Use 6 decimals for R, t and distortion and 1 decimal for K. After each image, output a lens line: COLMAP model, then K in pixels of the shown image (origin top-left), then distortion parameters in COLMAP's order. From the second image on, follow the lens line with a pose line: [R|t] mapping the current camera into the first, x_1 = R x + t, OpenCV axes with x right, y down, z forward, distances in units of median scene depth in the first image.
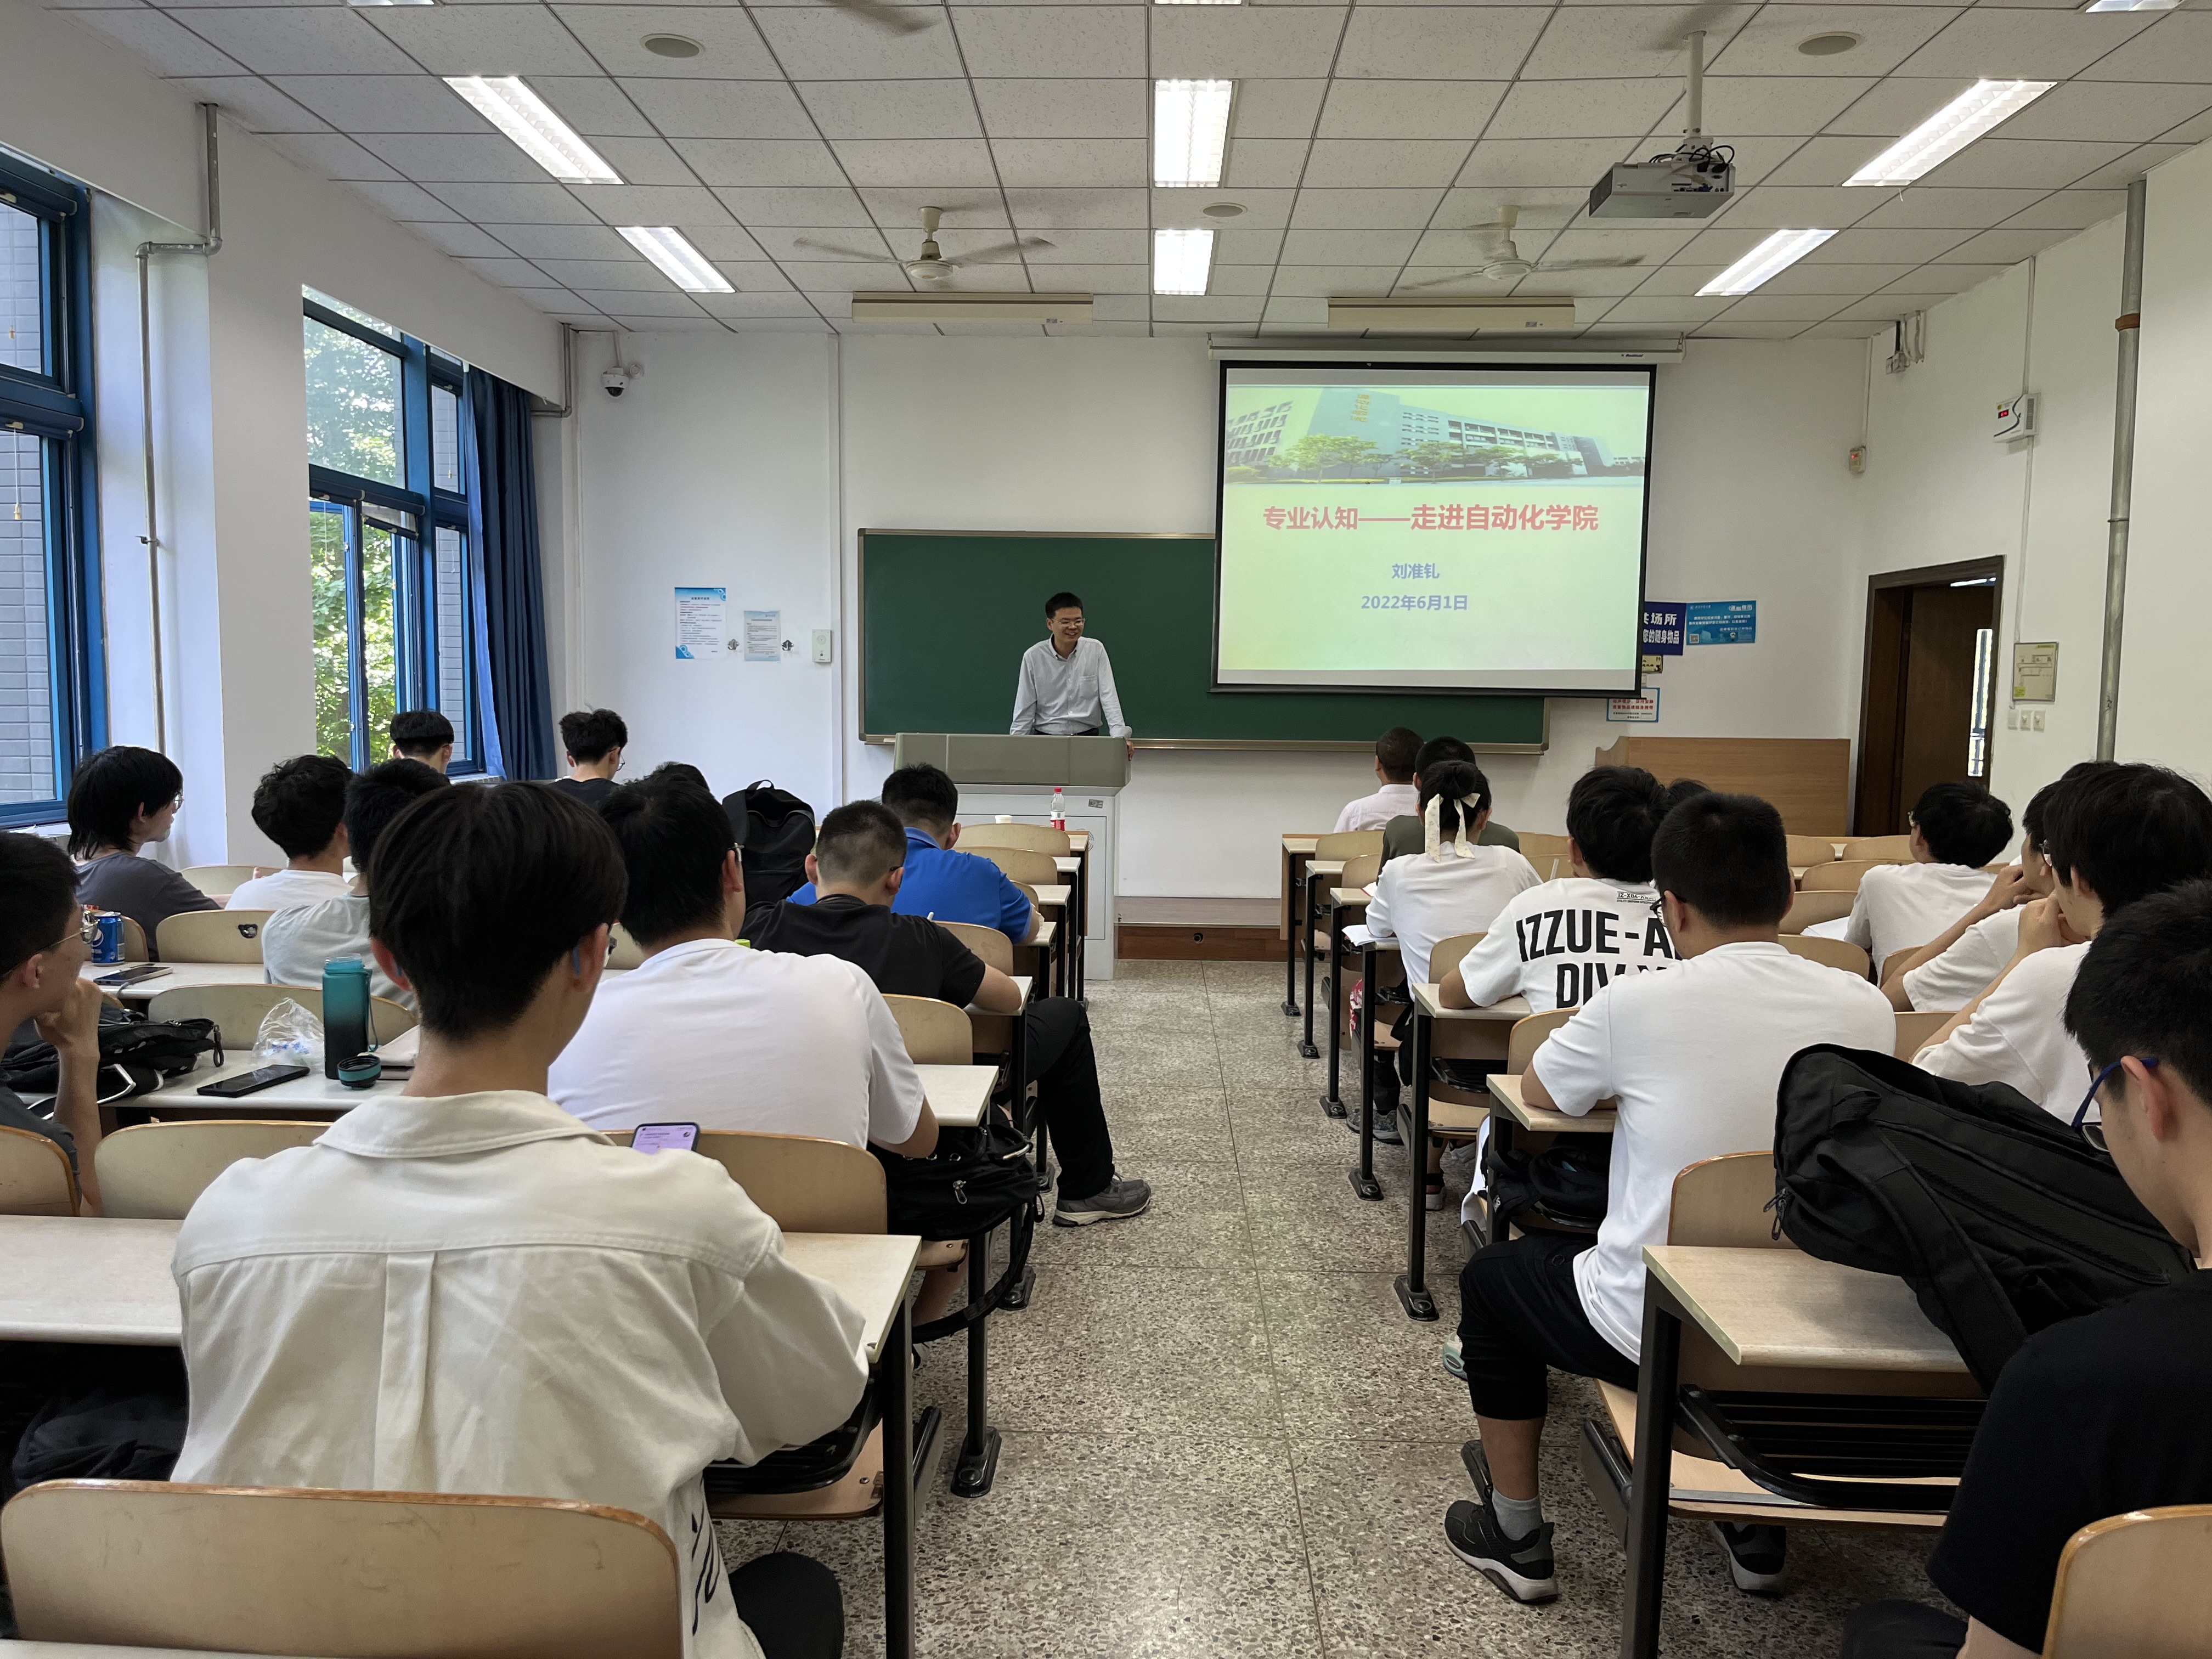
lens RADIAL K [[1744.3, 0, 1106.0], [0, 1744.3, 829.5], [0, 0, 1]] dist [0.086339, -0.130803]
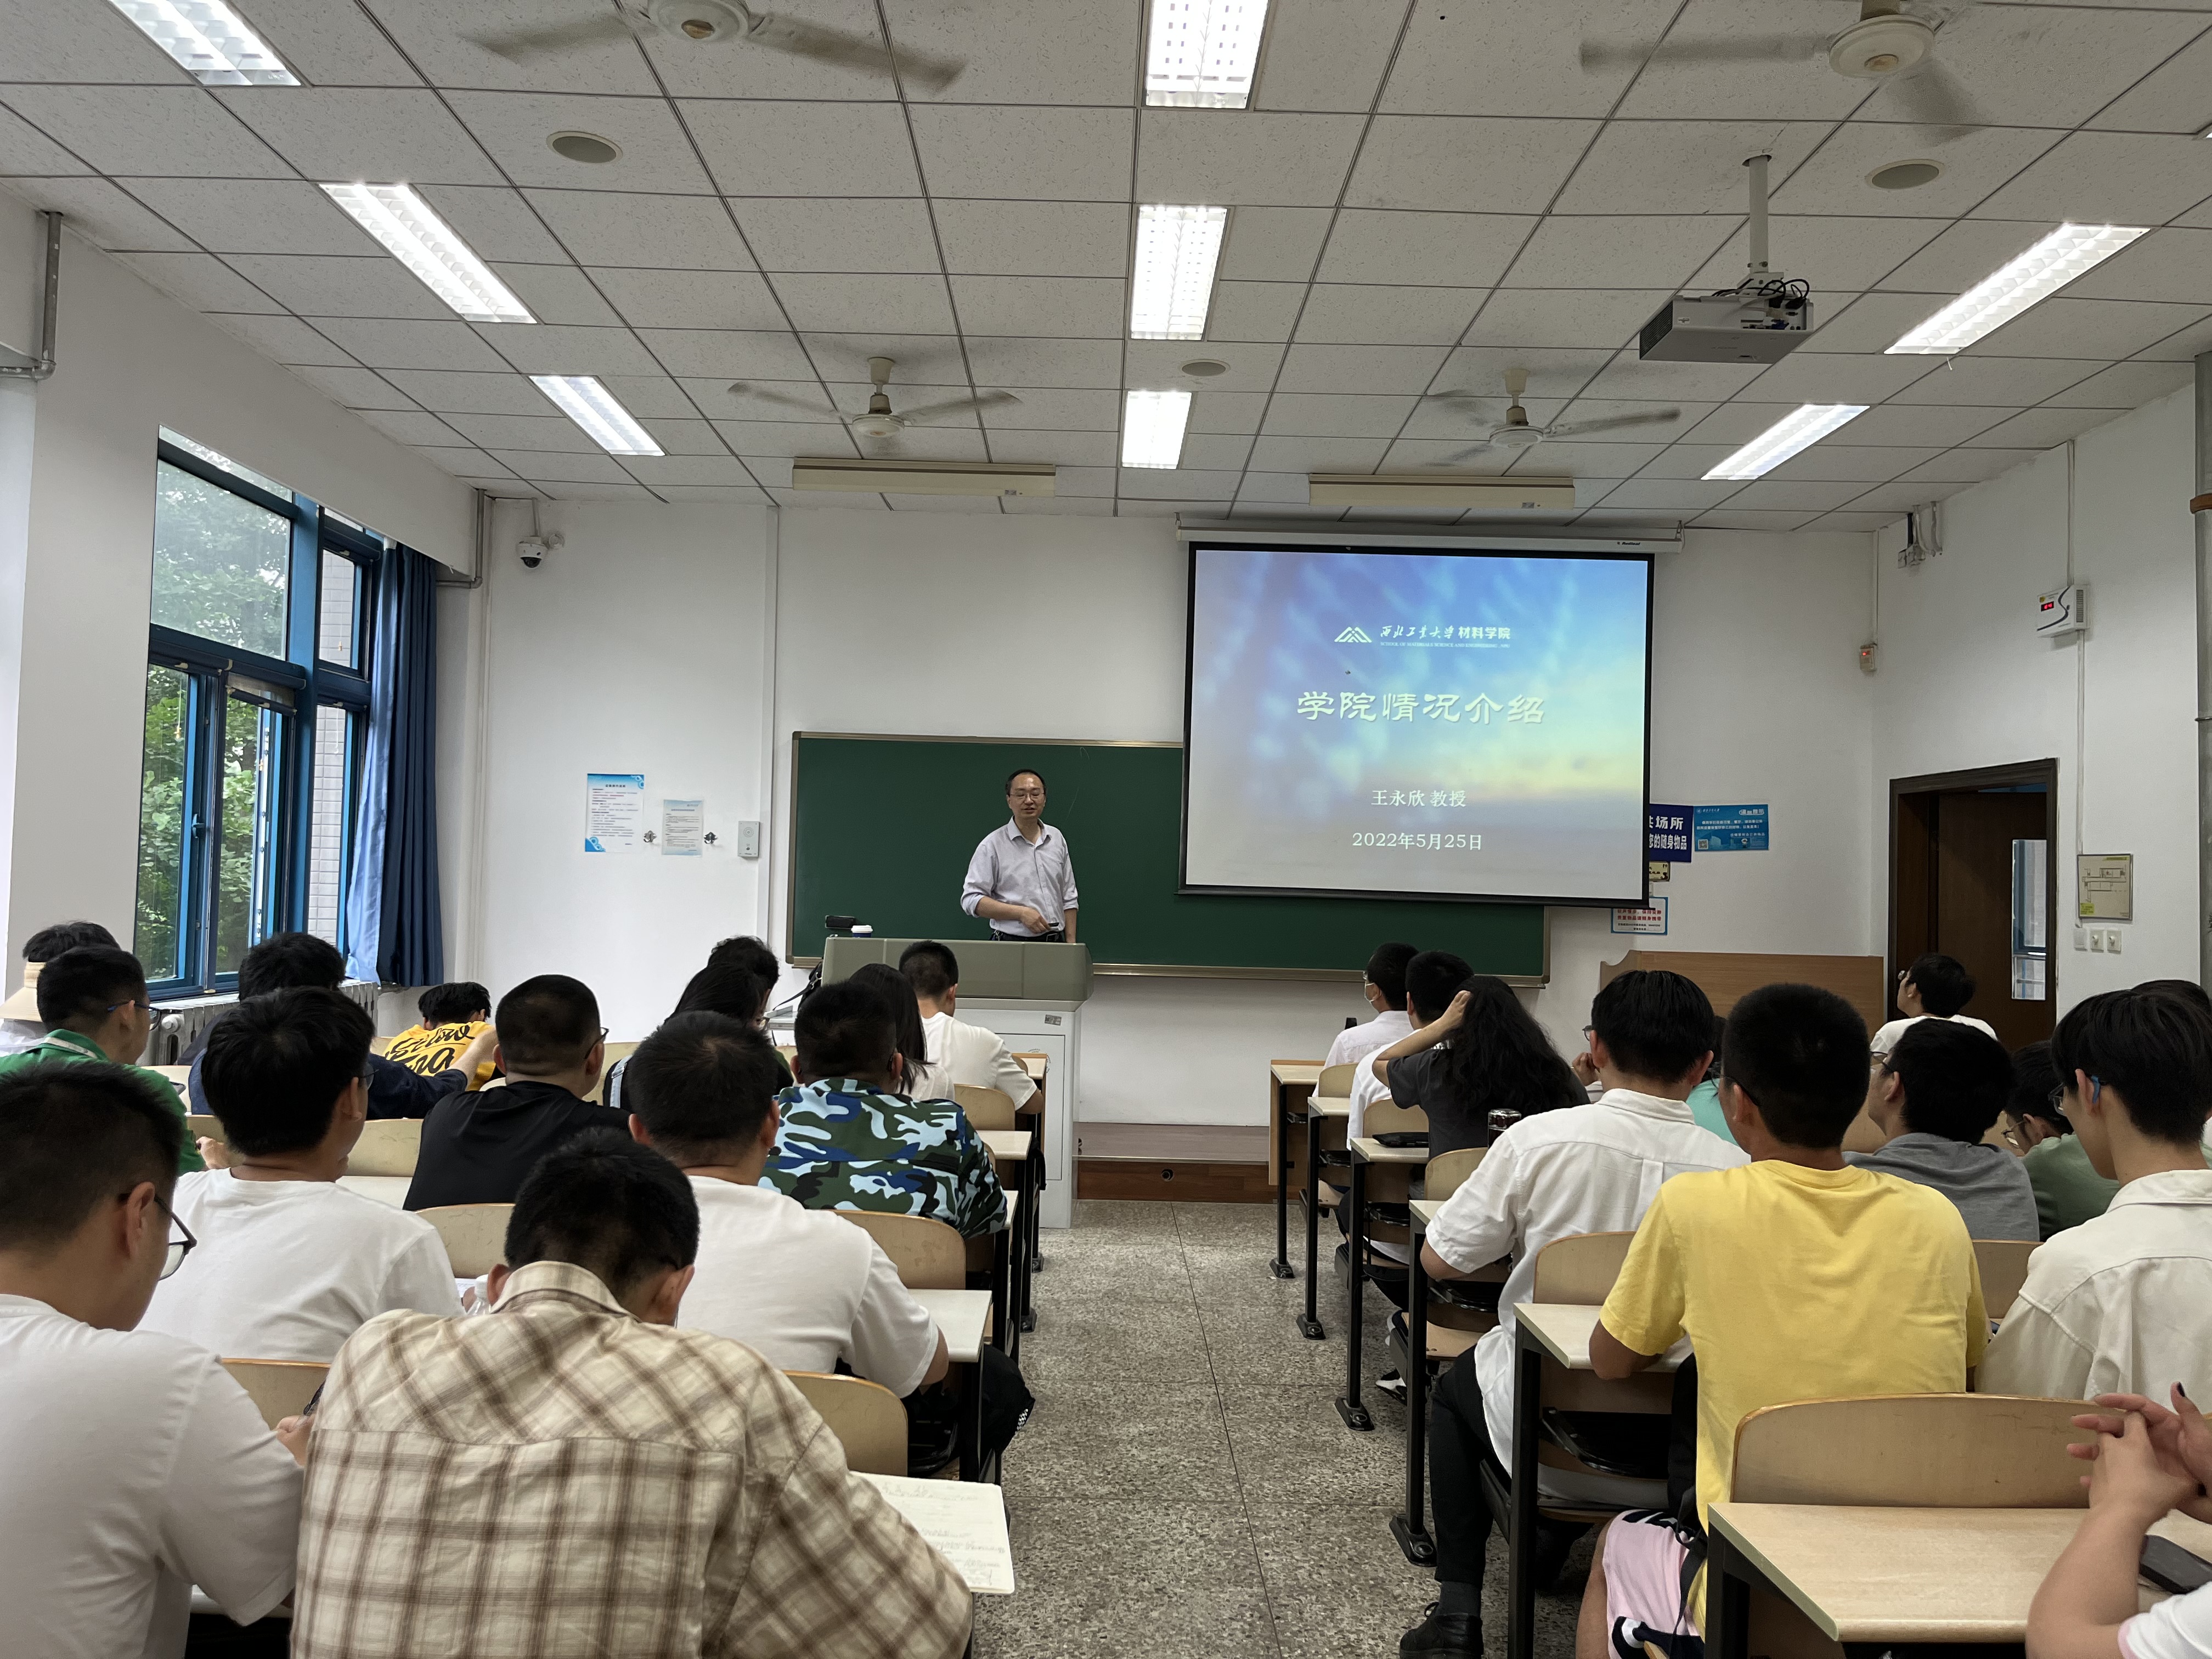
lens RADIAL K [[1744.3, 0, 1106.0], [0, 1744.3, 829.5], [0, 0, 1]] dist [0.086339, -0.130803]
pose [[0.999353, 0.013143, 0.033487, -0.010479], [-0.009252, 0.993462, -0.113788, -0.010949], [-0.034764, 0.113404, 0.992941, 0.120437]]
